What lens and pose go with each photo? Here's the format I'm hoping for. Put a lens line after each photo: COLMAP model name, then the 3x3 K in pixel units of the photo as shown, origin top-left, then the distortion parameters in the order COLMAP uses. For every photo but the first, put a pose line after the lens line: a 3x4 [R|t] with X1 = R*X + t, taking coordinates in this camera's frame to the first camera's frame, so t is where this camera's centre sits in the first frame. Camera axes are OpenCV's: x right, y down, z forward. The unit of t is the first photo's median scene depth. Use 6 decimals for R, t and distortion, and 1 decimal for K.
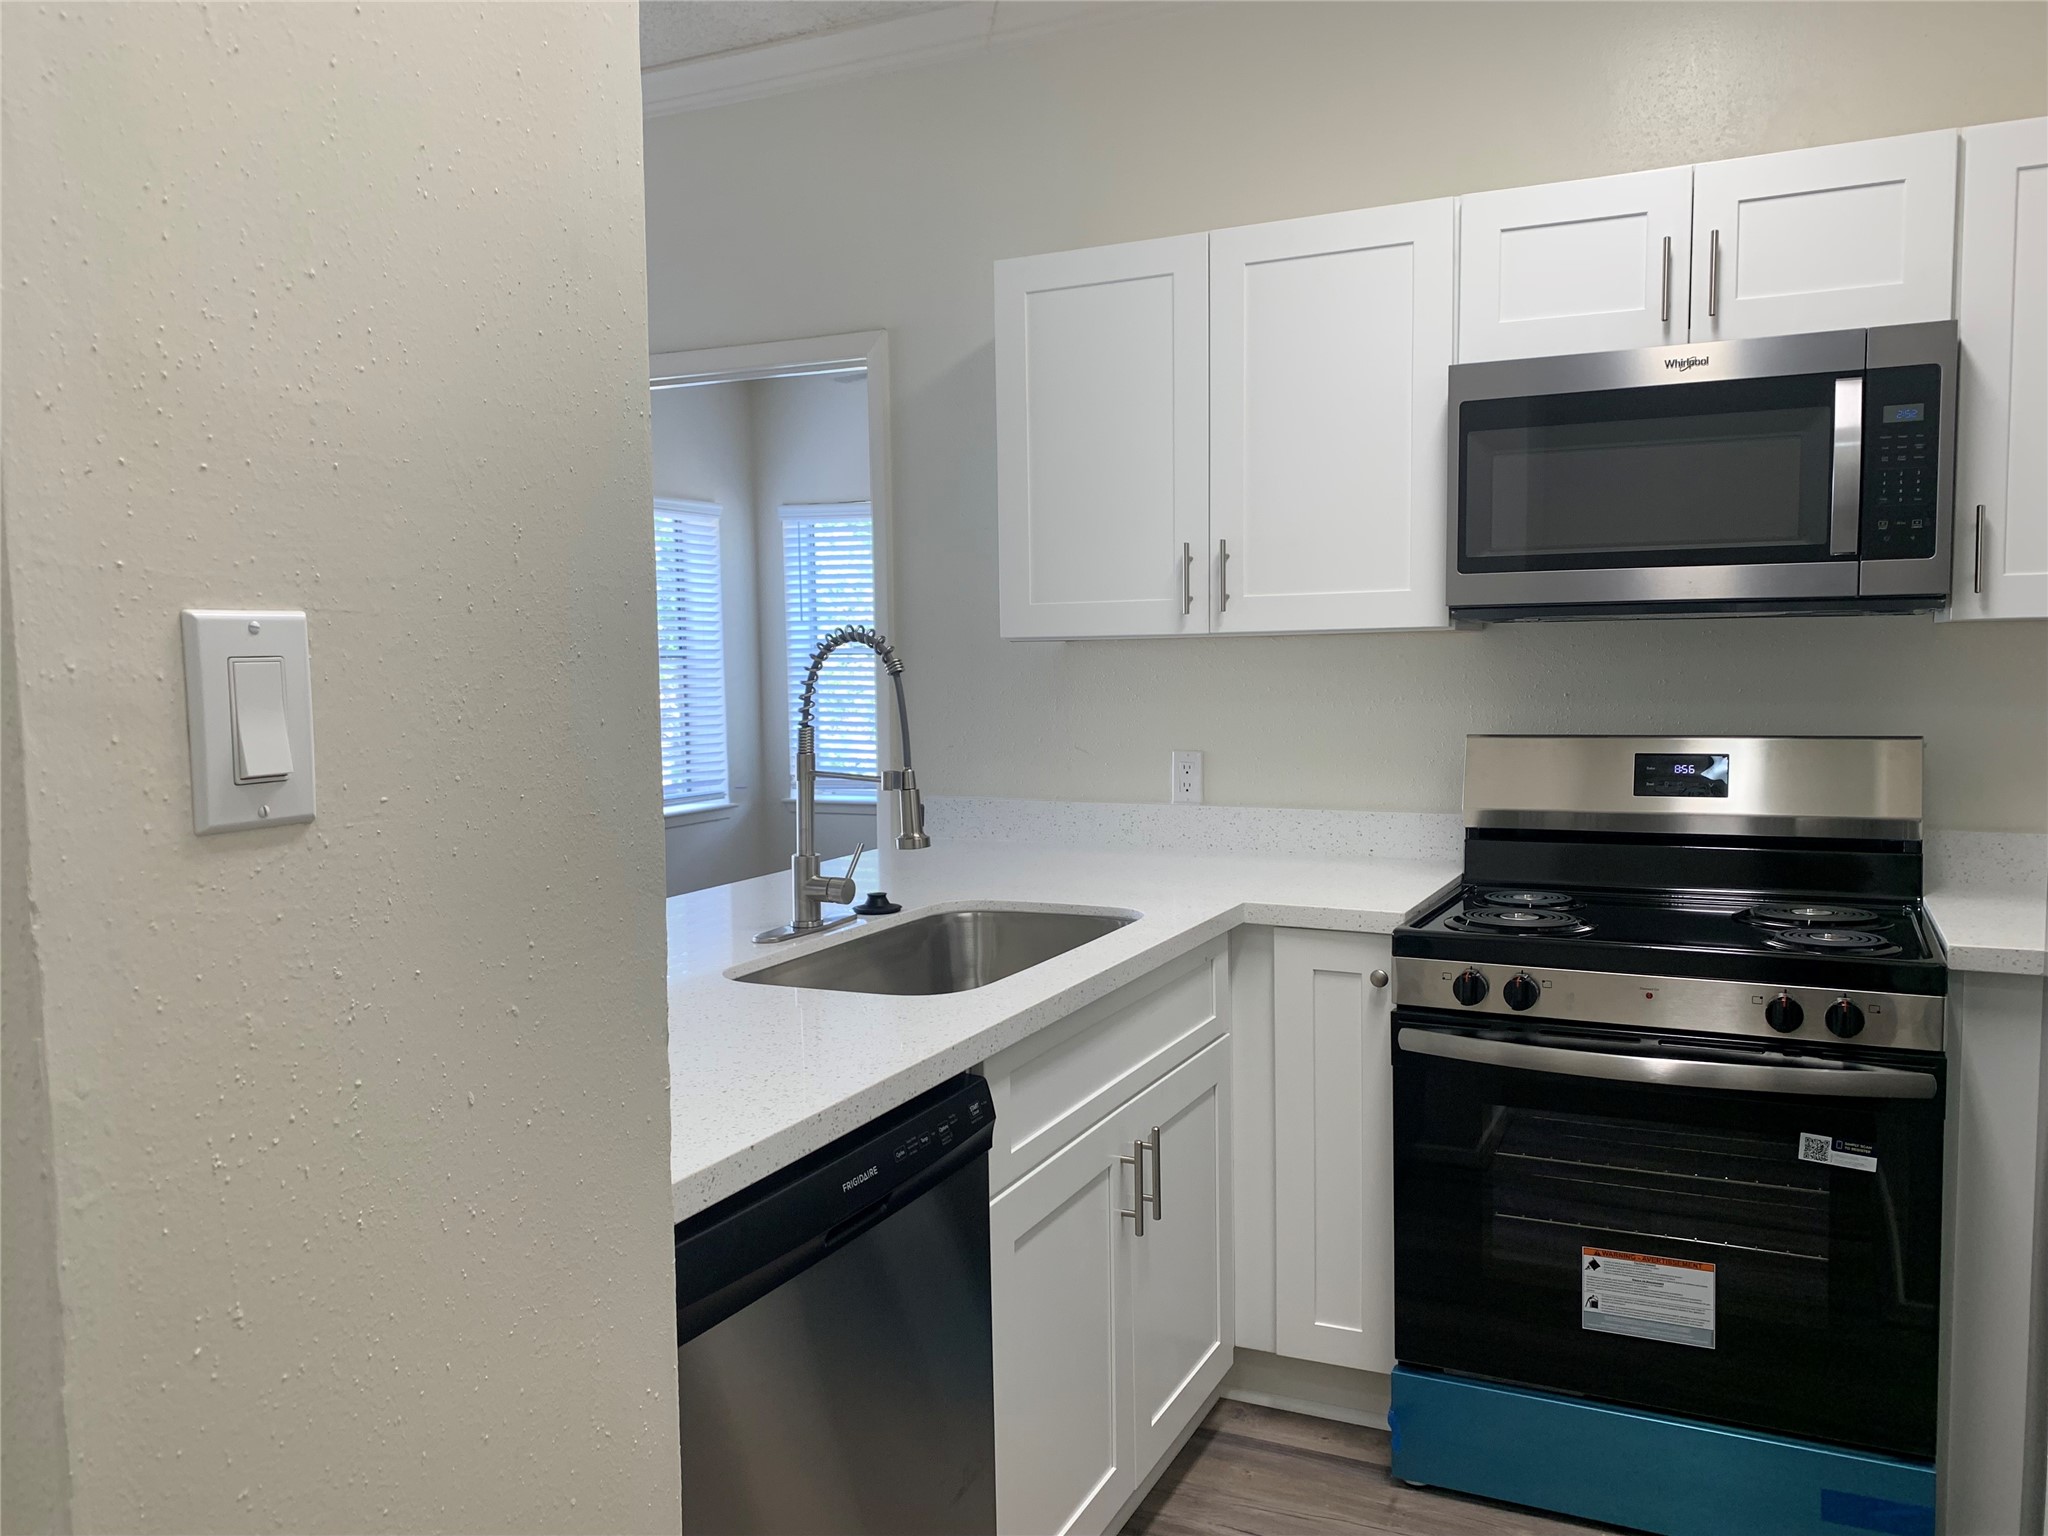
lens RADIAL K [[1610.4, 0, 1015.9], [0, 1610.4, 769.3], [0, 0, 1]] dist [0.029742, 0.001935]
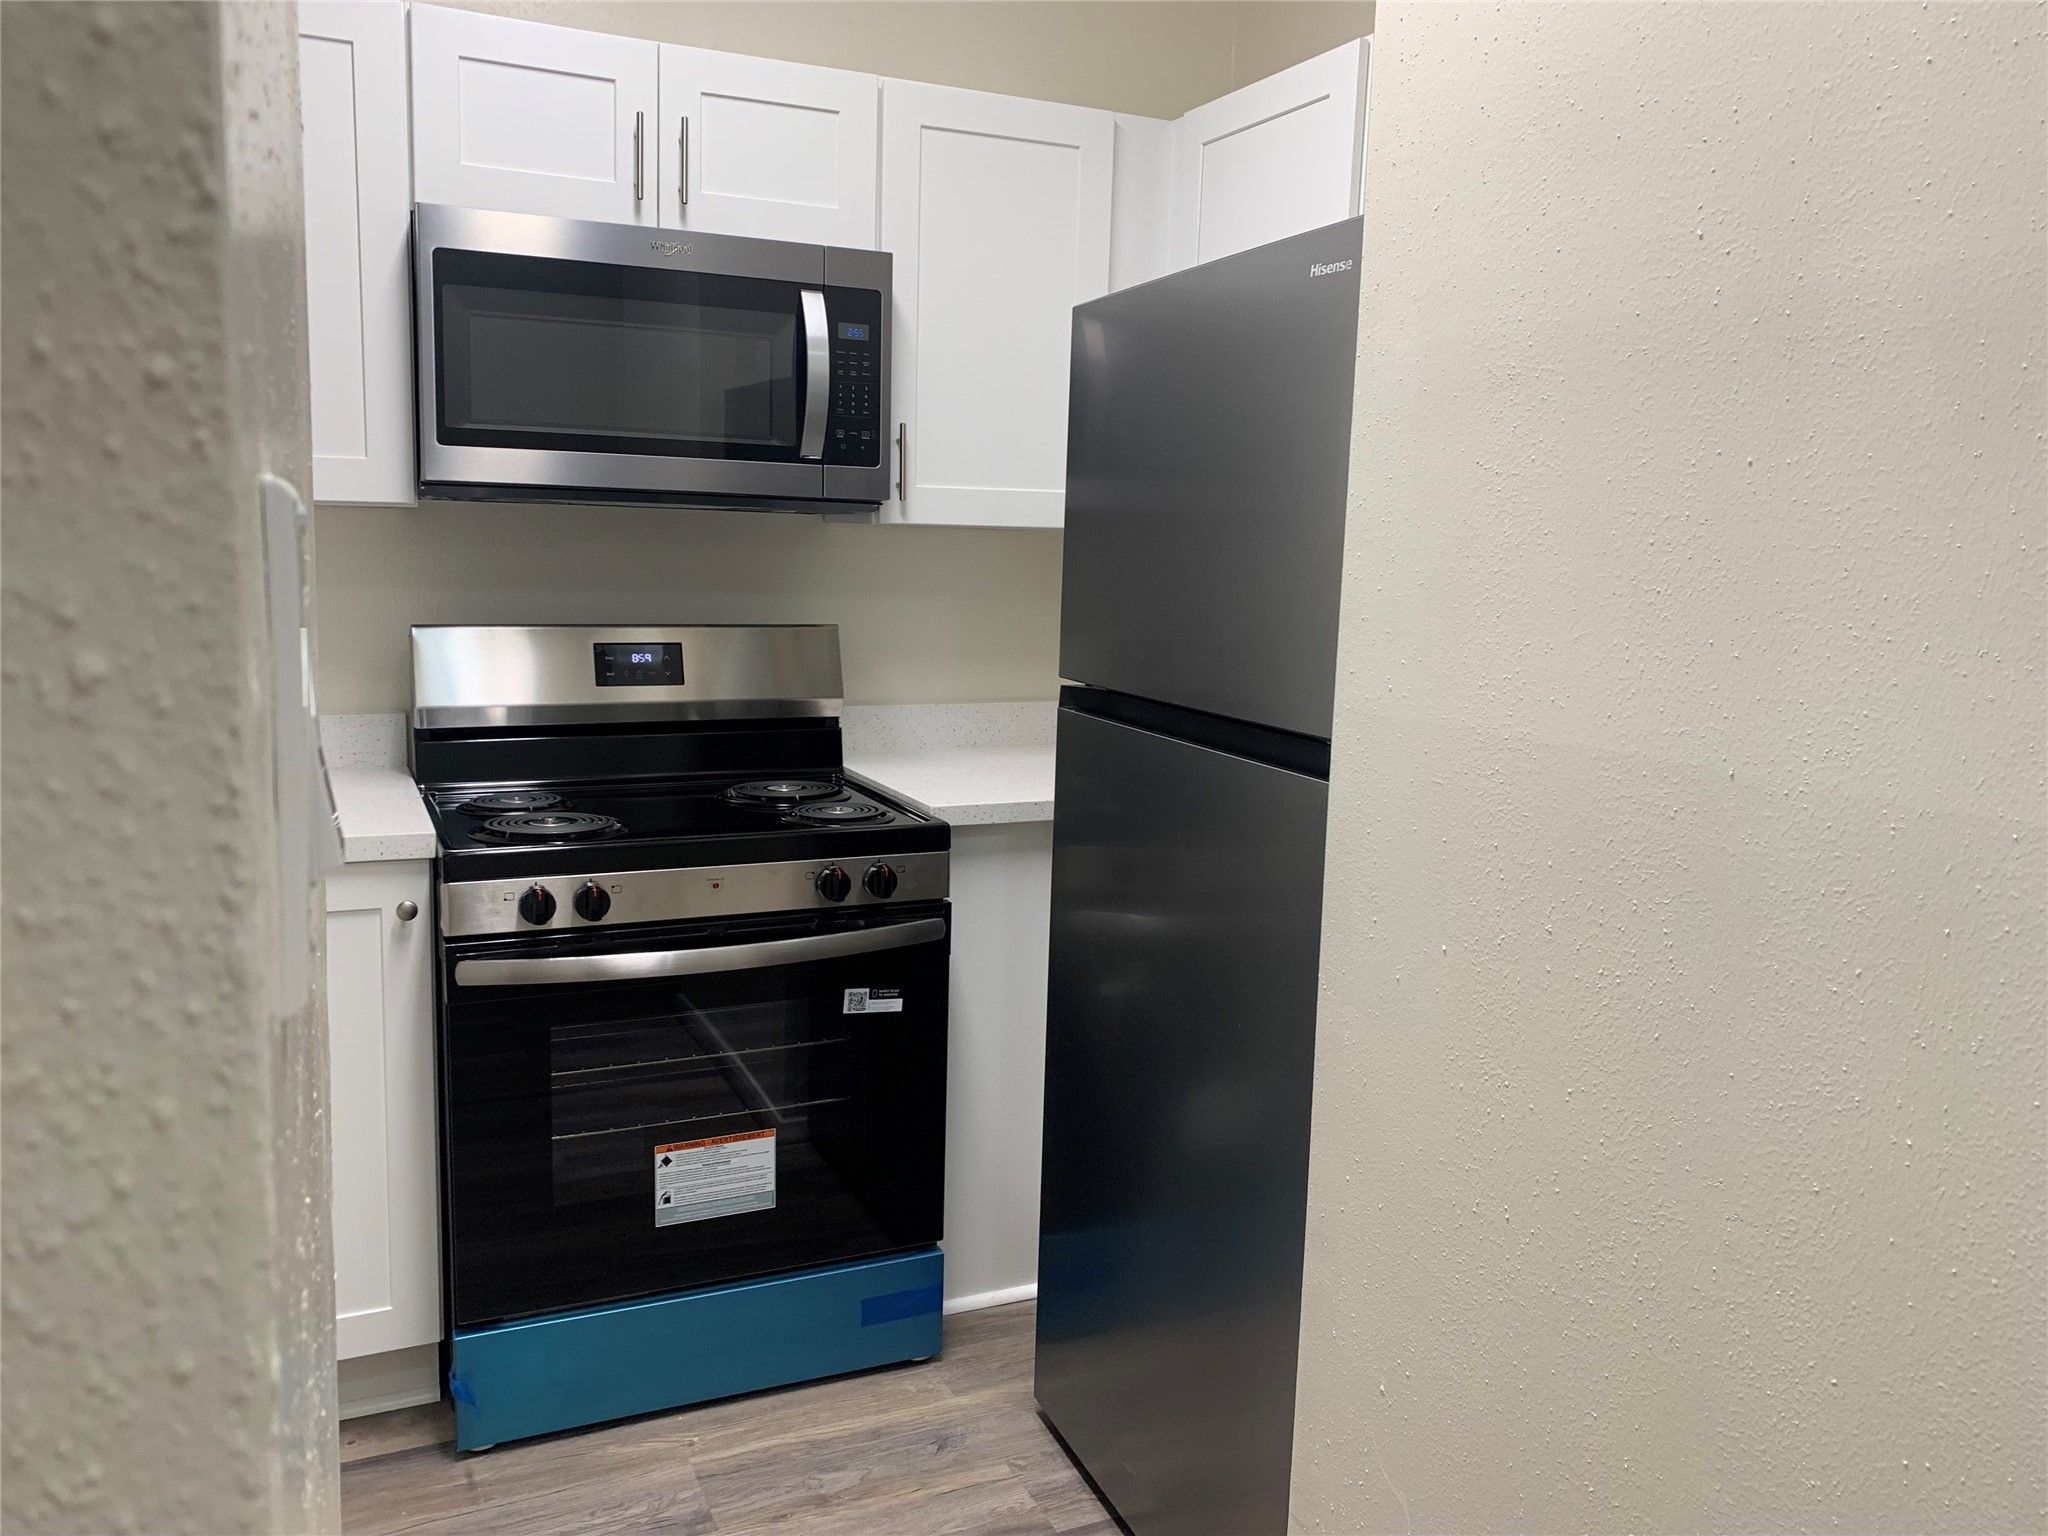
lens RADIAL K [[1587.1, 0, 1023.0], [0, 1587.1, 755.0], [0, 0, 1]] dist [0.116985, -0.234695]
pose [[0.641838, -0.076633, 0.763002, -0.234080], [0.023446, 0.996490, 0.080360, -0.017240], [-0.766482, -0.033689, 0.641382, 0.207149]]
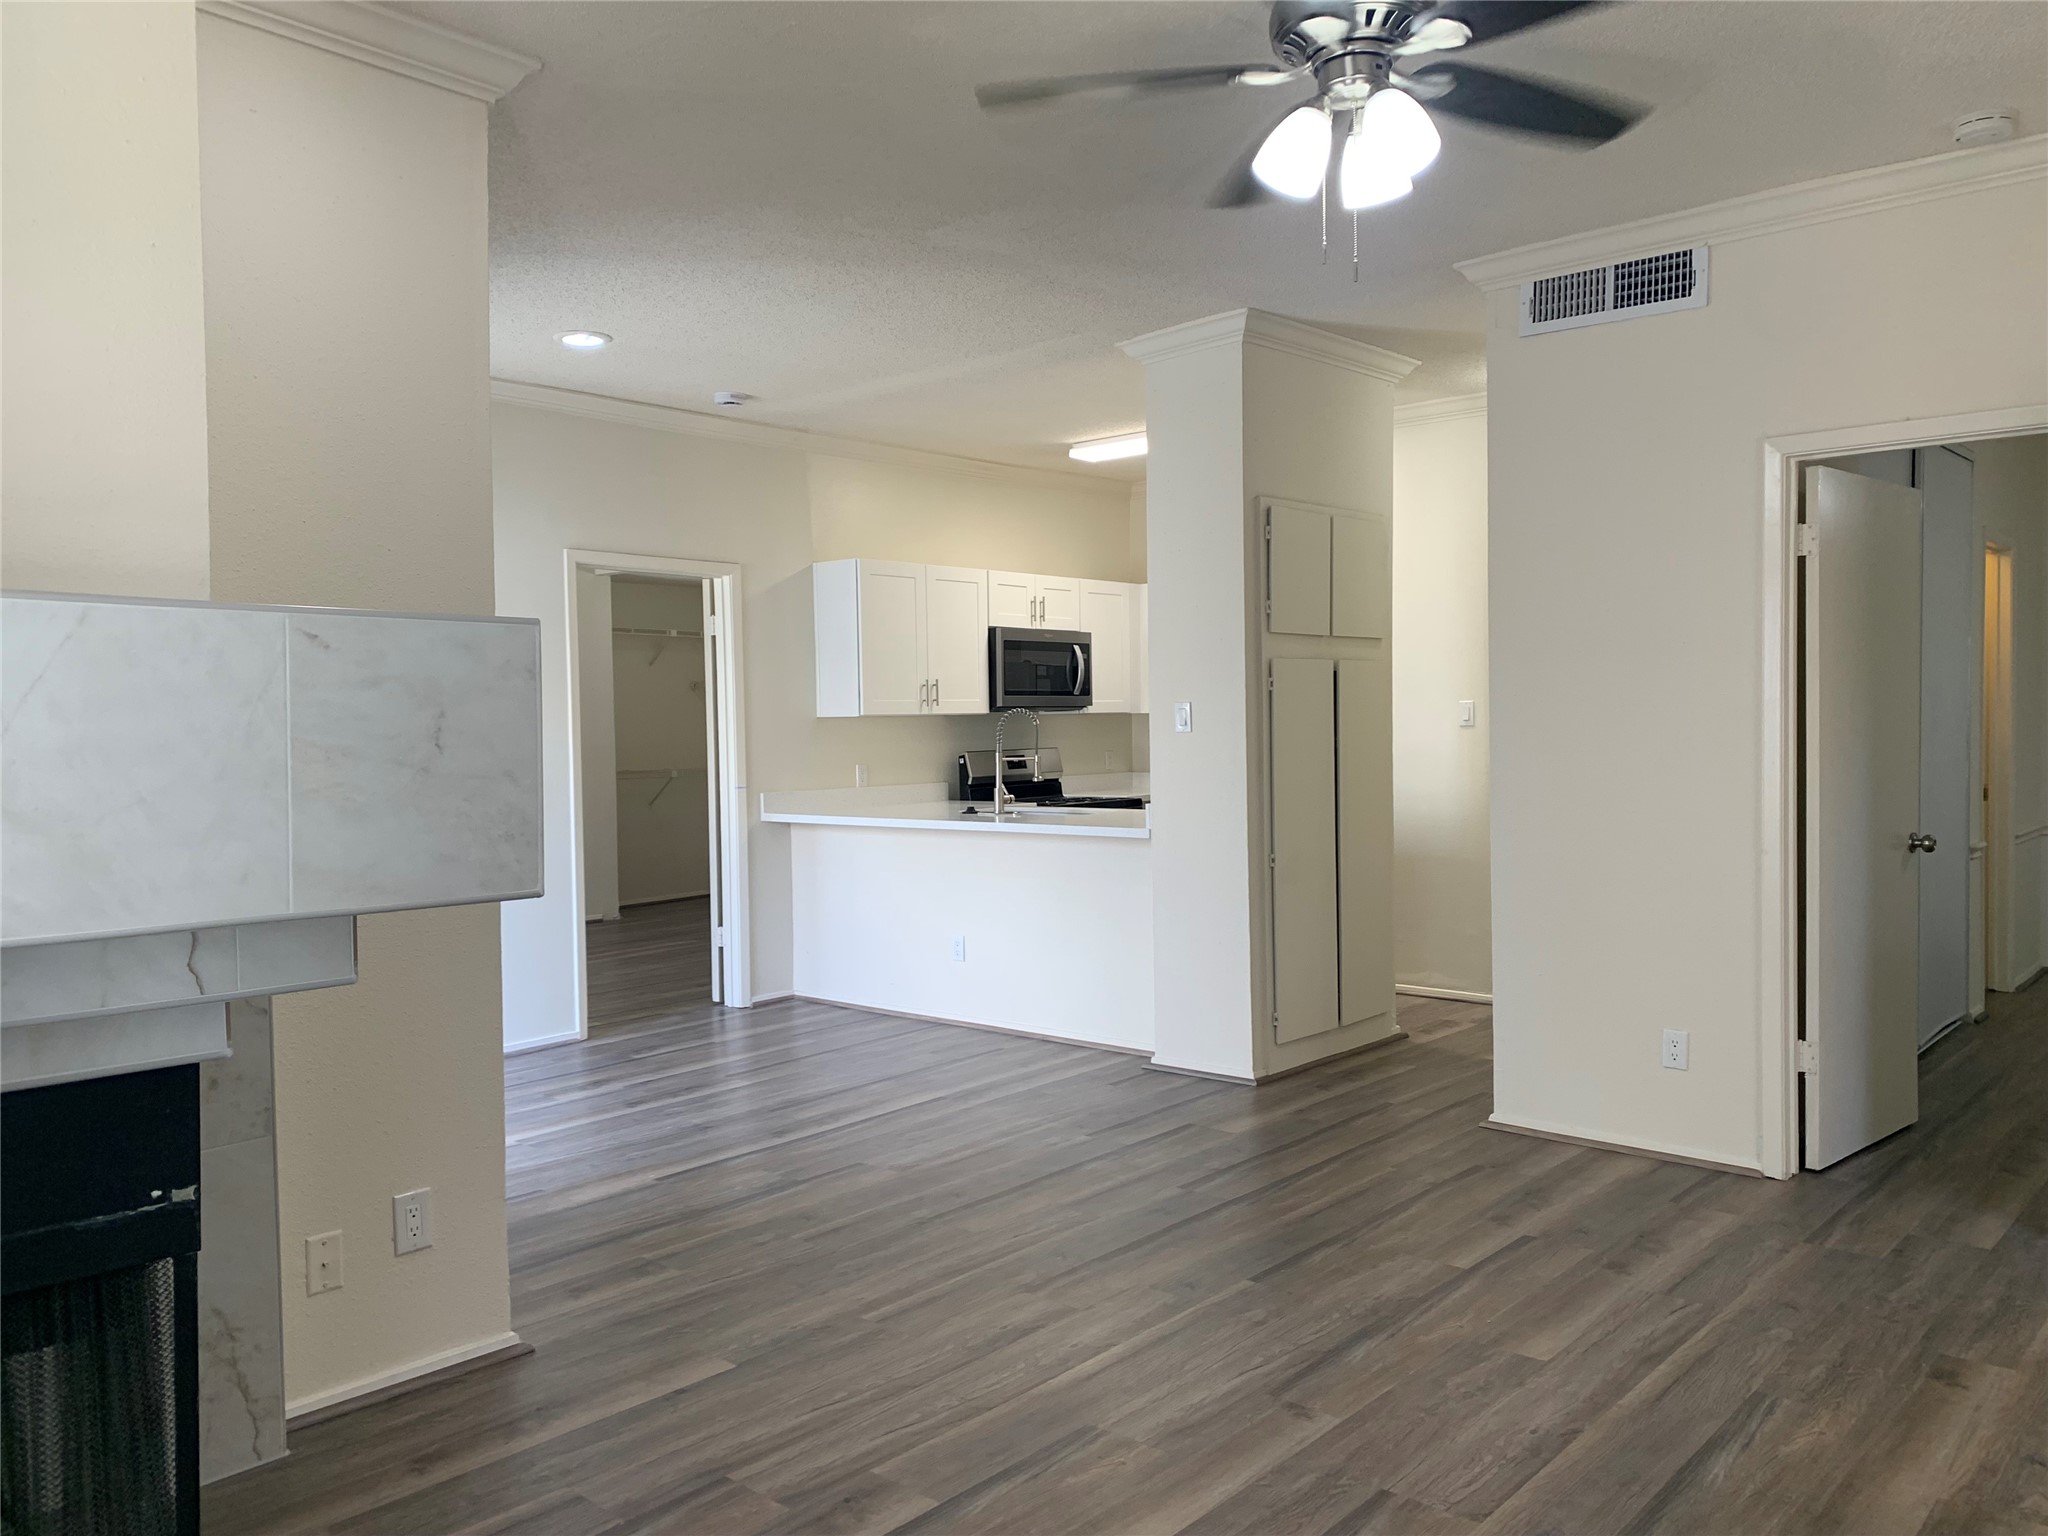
lens RADIAL K [[1610.4, 0, 1015.9], [0, 1610.4, 769.3], [0, 0, 1]] dist [0.029742, 0.001935]
pose [[0.259411, -0.018291, 0.965594, -2.944828], [0.081518, 0.996667, -0.003021, 0.027093], [-0.962321, 0.079497, 0.260037, 0.244768]]
